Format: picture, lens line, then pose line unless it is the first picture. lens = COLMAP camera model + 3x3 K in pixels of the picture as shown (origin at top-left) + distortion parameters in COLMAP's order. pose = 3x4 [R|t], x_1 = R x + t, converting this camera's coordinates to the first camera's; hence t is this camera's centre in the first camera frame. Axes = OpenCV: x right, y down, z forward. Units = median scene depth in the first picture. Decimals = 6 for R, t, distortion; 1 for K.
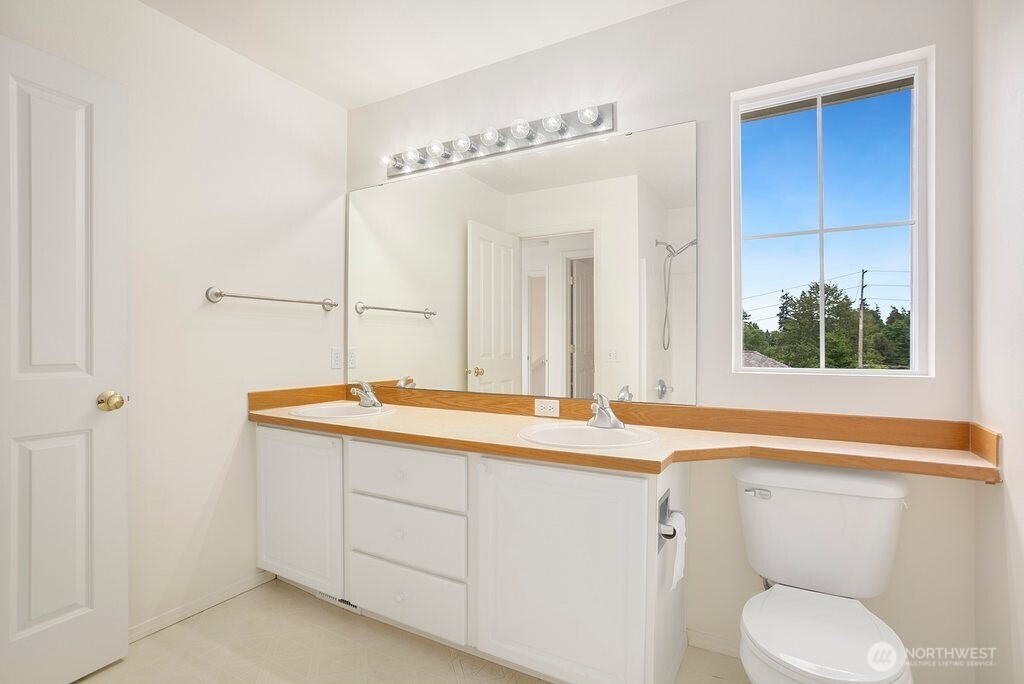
lens RADIAL K [[497.2, 0, 511.4], [0, 497.2, 358.6], [0, 0, 1]] dist [-0.055983, 0.032244]
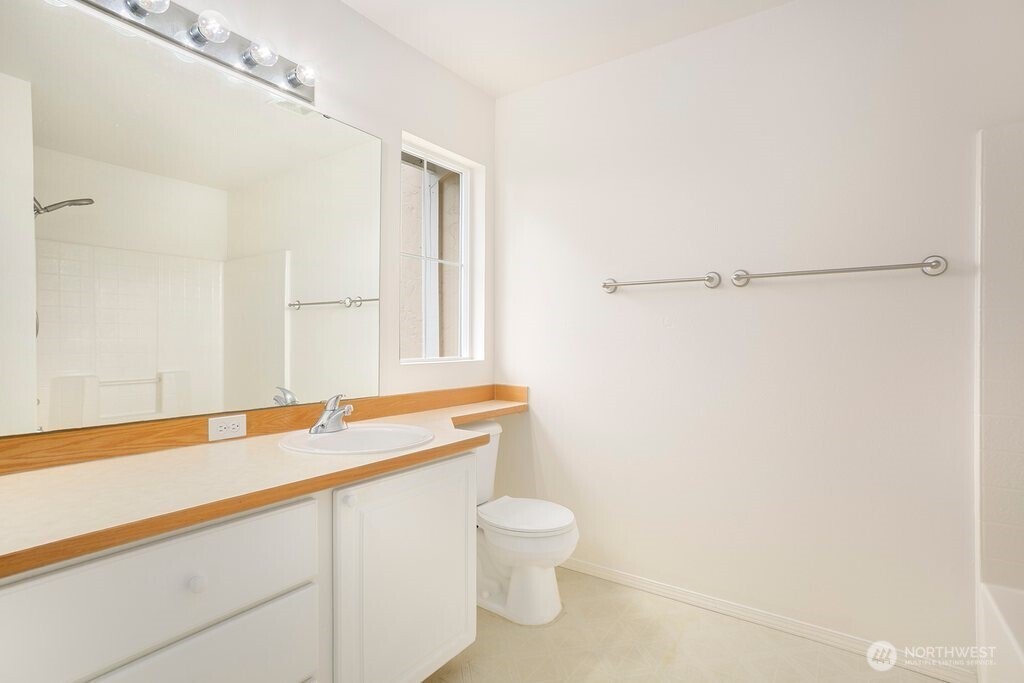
lens RADIAL K [[497.2, 0, 511.4], [0, 497.2, 358.1], [0, 0, 1]] dist [-0.055983, 0.032244]
pose [[0.099353, -0.040440, 0.994230, -0.615274], [0.016527, 0.999103, 0.038987, -0.024779], [-0.994915, 0.012558, 0.099932, 0.518753]]
